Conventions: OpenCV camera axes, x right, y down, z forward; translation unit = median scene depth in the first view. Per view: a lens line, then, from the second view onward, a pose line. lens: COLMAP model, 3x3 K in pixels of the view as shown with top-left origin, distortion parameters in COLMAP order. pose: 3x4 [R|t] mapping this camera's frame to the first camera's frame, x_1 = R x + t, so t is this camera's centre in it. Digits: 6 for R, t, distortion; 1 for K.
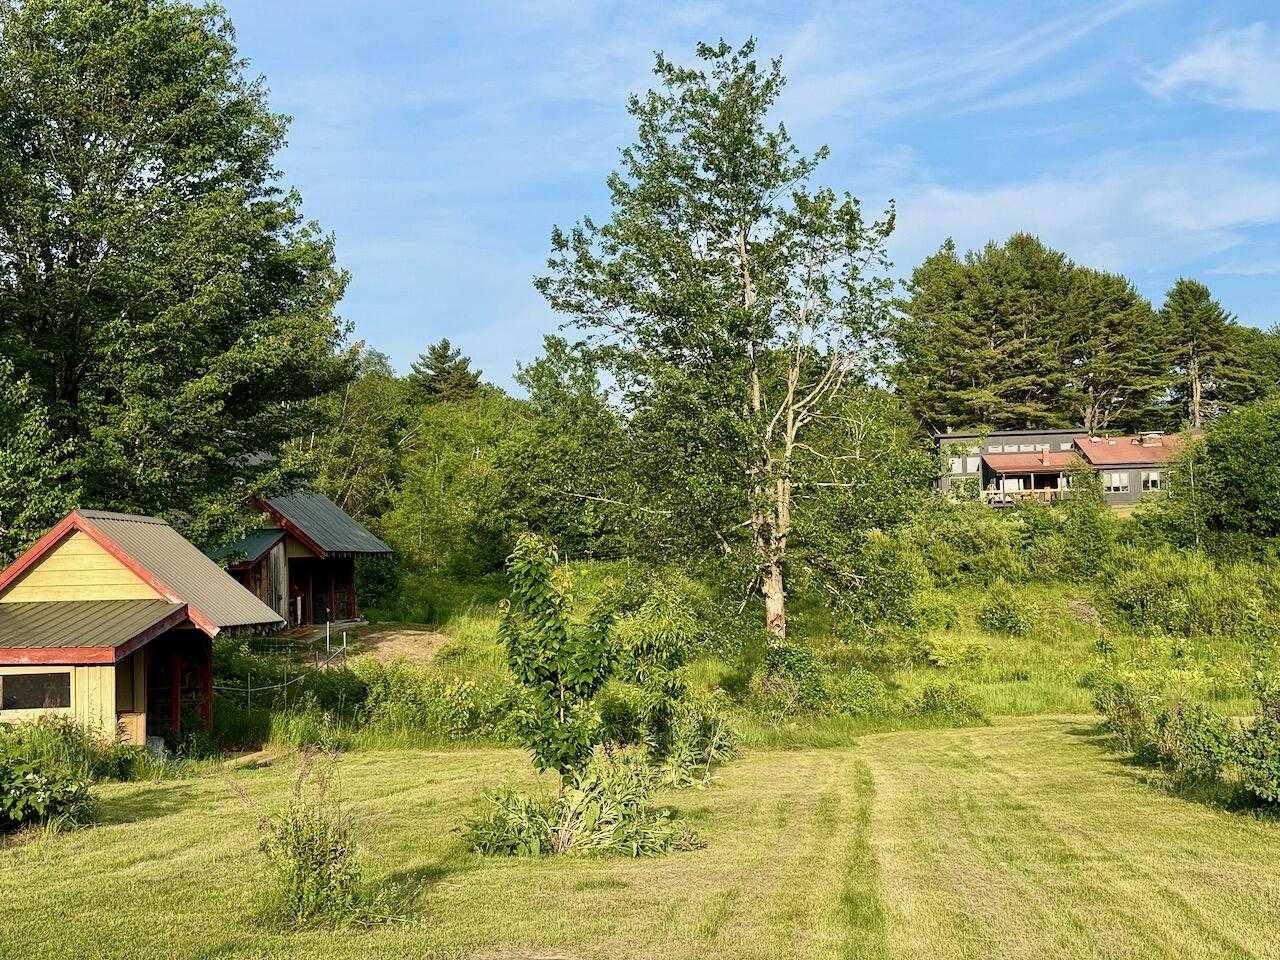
lens RADIAL K [[1854.0, 0, 629.0], [0, 1854.0, 491.0], [0, 0, 1]] dist [0.160744, 0.000000]
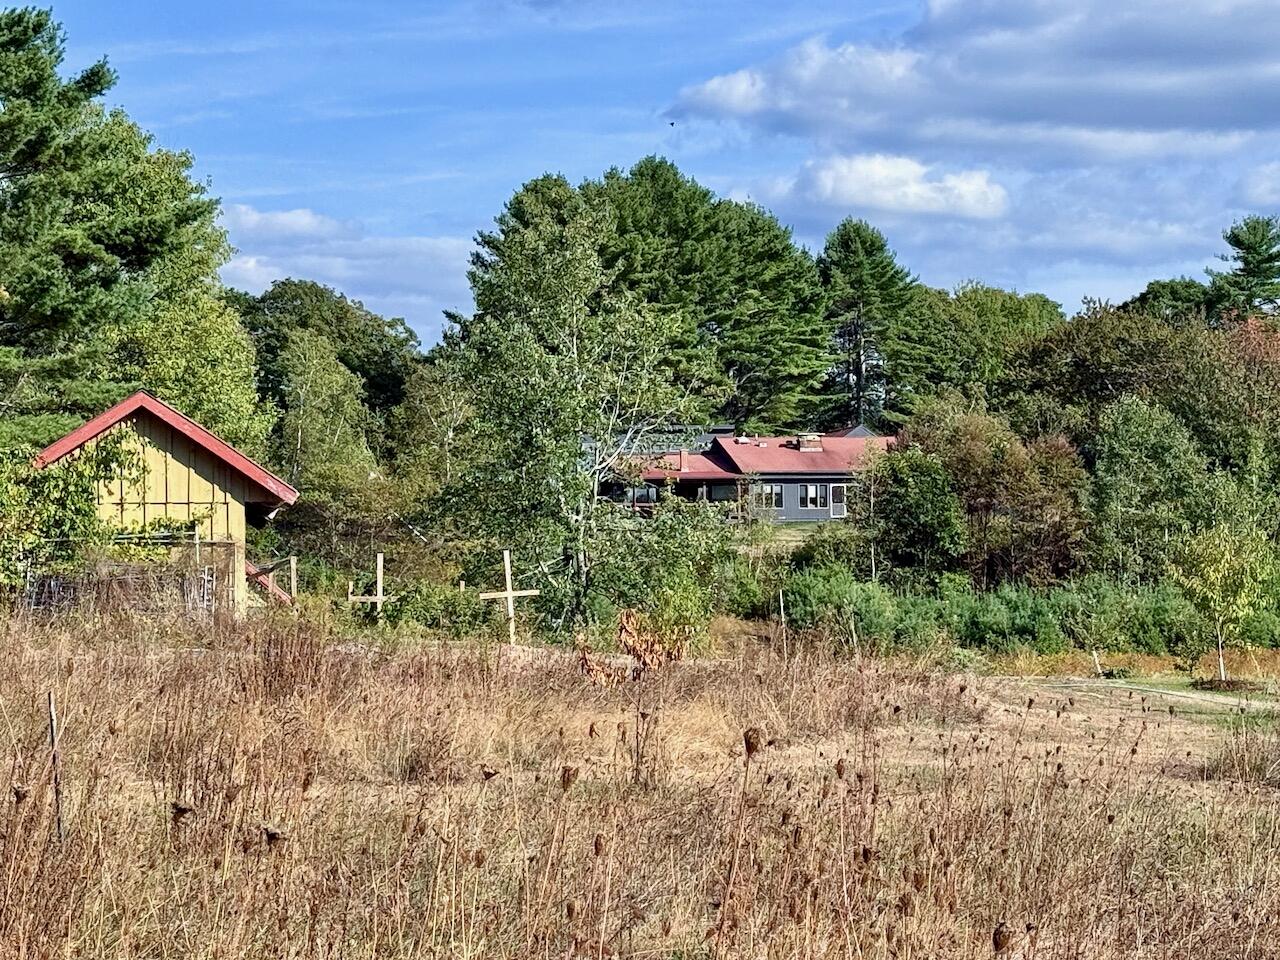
lens RADIAL K [[4023.9, 0, 640.4], [0, 4023.9, 479.8], [0, 0, 1]] dist [-0.187863, 0.000000]
pose [[0.967411, 0.033493, 0.250988, -0.973425], [-0.035129, 0.999381, 0.002041, -0.057210], [-0.250765, -0.010792, 0.967988, -2.809662]]
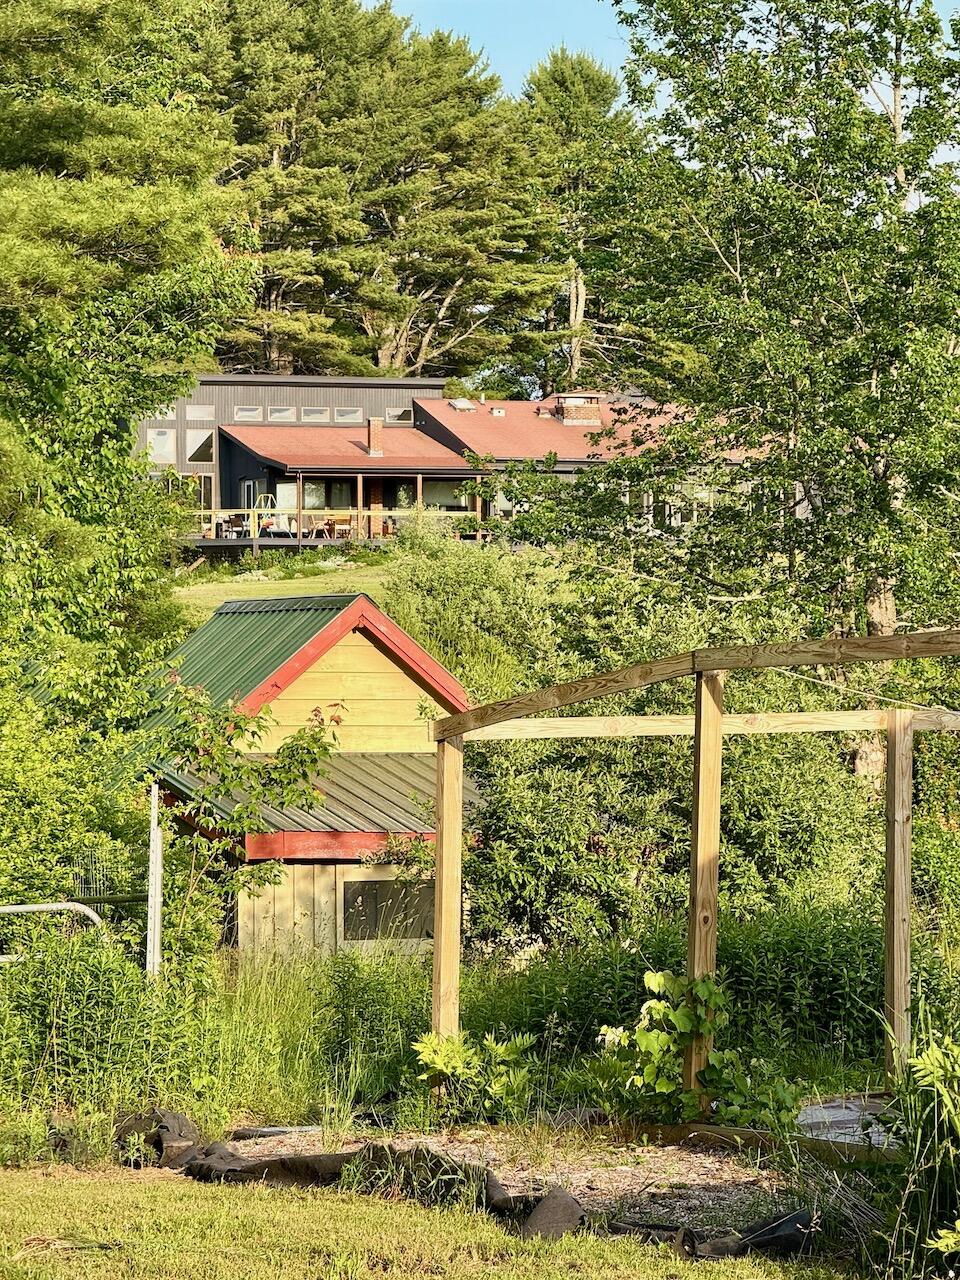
lens RADIAL K [[4676.0, 0, 487.0], [0, 4676.0, 636.6], [0, 0, 1]] dist [0.328627, 0.000000]
pose [[0.932514, 0.029540, 0.359922, -0.692041], [-0.042726, 0.998674, 0.028732, -0.017582], [-0.358596, -0.042171, 0.932540, -0.302220]]
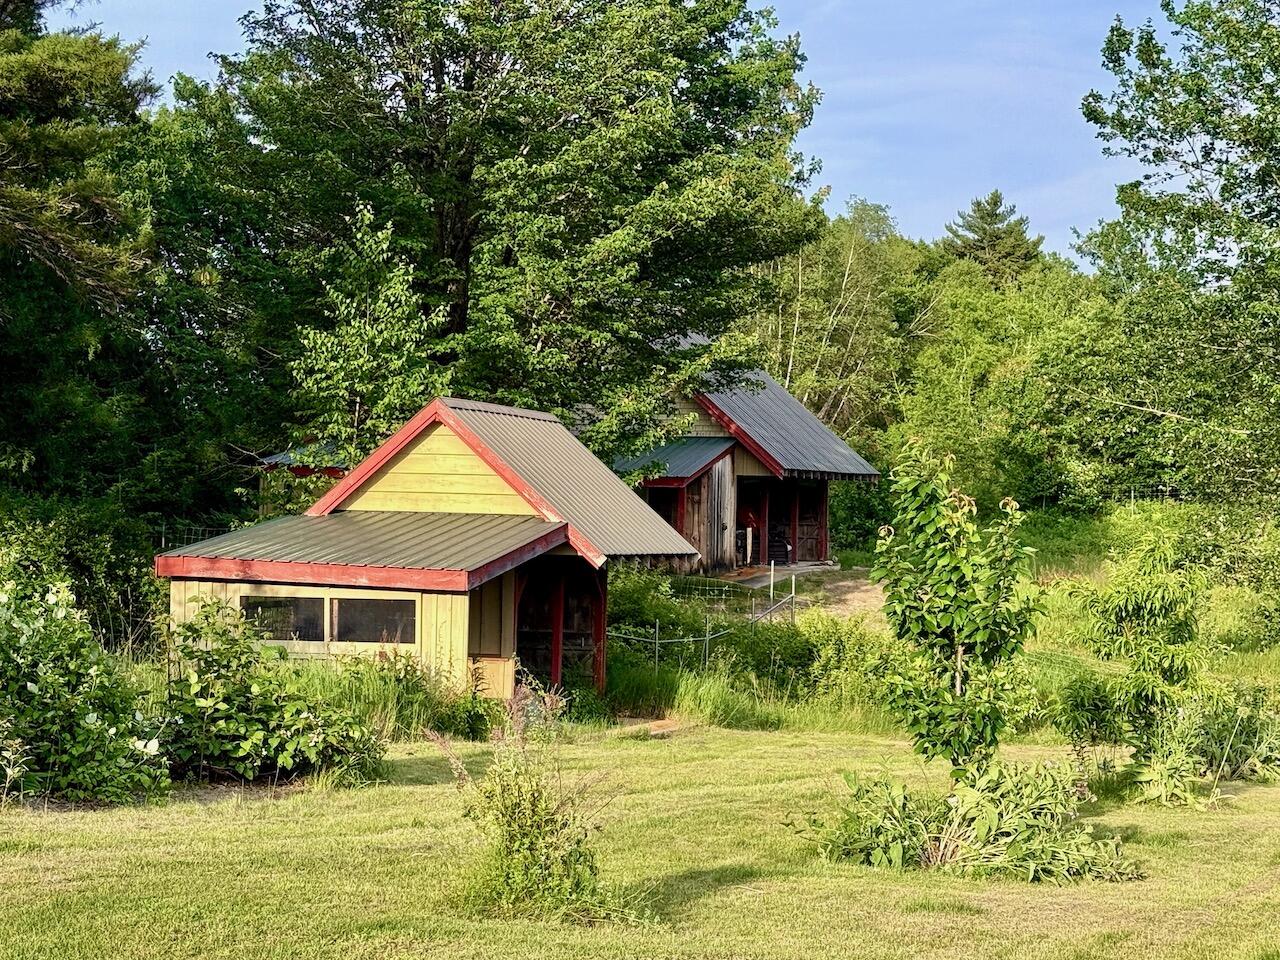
lens RADIAL K [[2514.8, 0, 665.6], [0, 2514.8, 509.3], [0, 0, 1]] dist [0.213224, 0.000000]
pose [[0.964451, 0.045680, -0.260283, 0.067891], [-0.035334, 0.998394, 0.044293, 0.006091], [0.261888, -0.033521, 0.964516, 0.002089]]
